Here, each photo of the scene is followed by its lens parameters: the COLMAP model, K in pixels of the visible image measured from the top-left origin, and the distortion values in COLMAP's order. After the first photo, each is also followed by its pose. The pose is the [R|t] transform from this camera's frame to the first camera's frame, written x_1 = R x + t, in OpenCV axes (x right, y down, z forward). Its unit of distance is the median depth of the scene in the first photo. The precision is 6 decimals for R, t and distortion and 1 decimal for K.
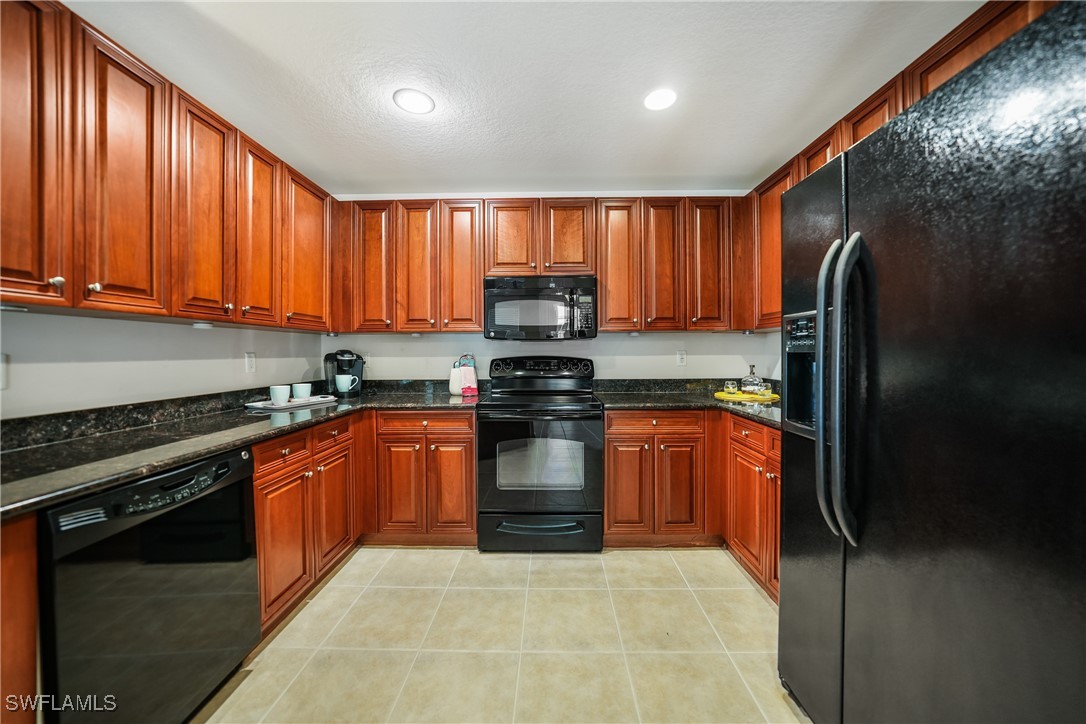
lens RADIAL K [[380.5, 0, 543.5], [0, 380.5, 353.0], [0, 0, 1]] dist [-0.023356, 0.005045]
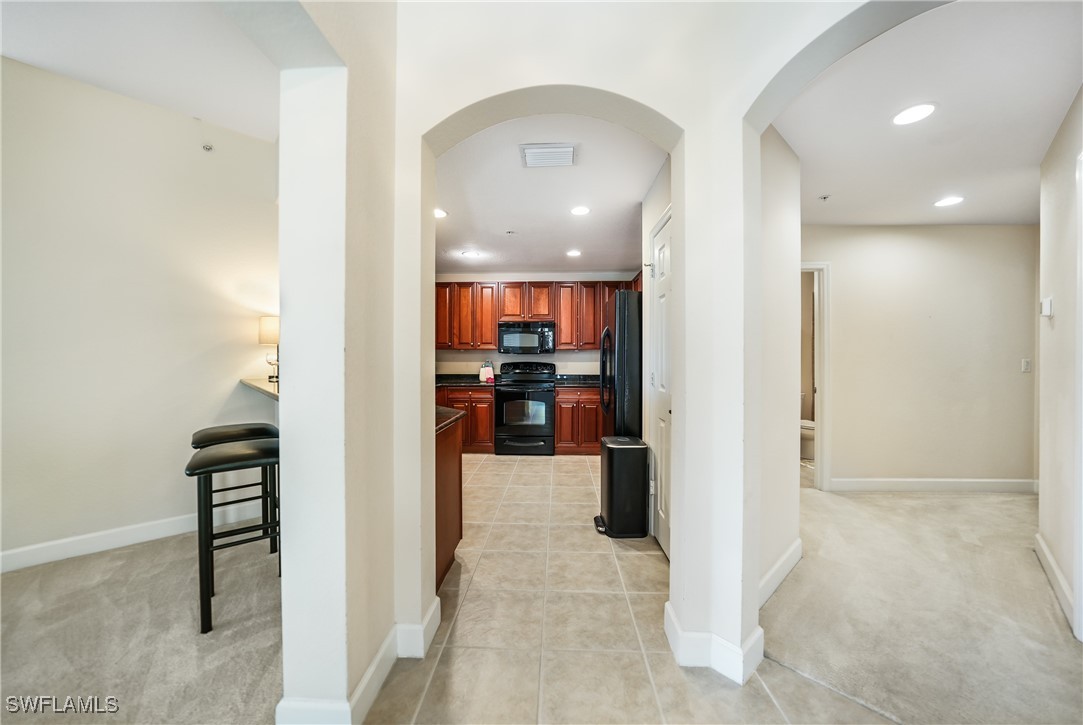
lens RADIAL K [[379.5, 0, 548.3], [0, 379.5, 364.2], [0, 0, 1]] dist [-0.023356, 0.005045]
pose [[0.999944, 0.007188, -0.007799, 0.121222], [-0.007113, 0.999929, 0.009526, 0.000526], [0.007867, -0.009470, 0.999924, -0.972435]]
